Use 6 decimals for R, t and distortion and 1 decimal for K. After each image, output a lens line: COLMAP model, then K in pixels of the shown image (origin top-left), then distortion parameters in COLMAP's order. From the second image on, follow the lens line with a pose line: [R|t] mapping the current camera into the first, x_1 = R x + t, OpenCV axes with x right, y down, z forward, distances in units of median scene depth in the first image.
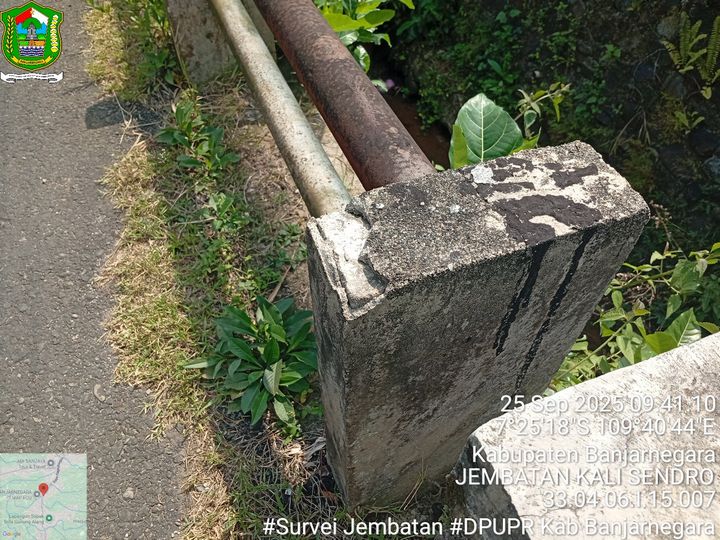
lens RADIAL K [[552.4, 0, 359.2], [0, 552.4, 267.1], [0, 0, 1]] dist [0.084418, -0.188117]
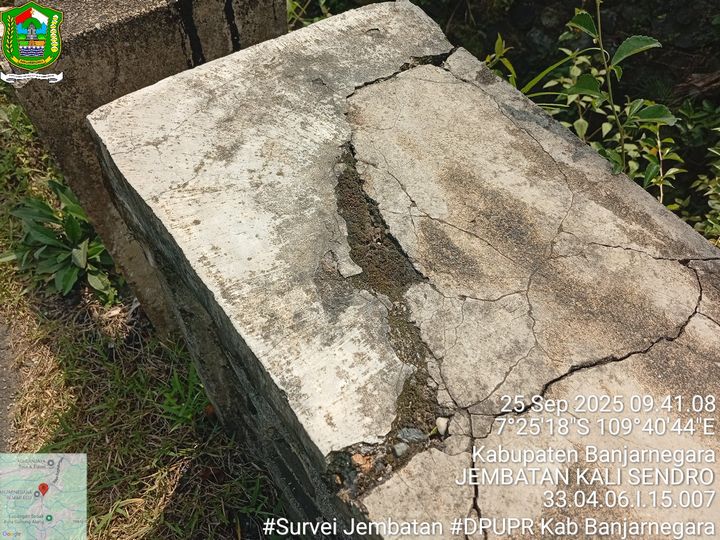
lens RADIAL K [[557.1, 0, 360.0], [0, 557.1, 270.0], [0, 0, 1]] dist [0.063568, -0.156404]
pose [[0.967152, -0.203903, 0.151795, 0.187677], [0.187558, 0.975462, 0.115306, 0.210186], [-0.171581, -0.083048, 0.981663, -0.122462]]
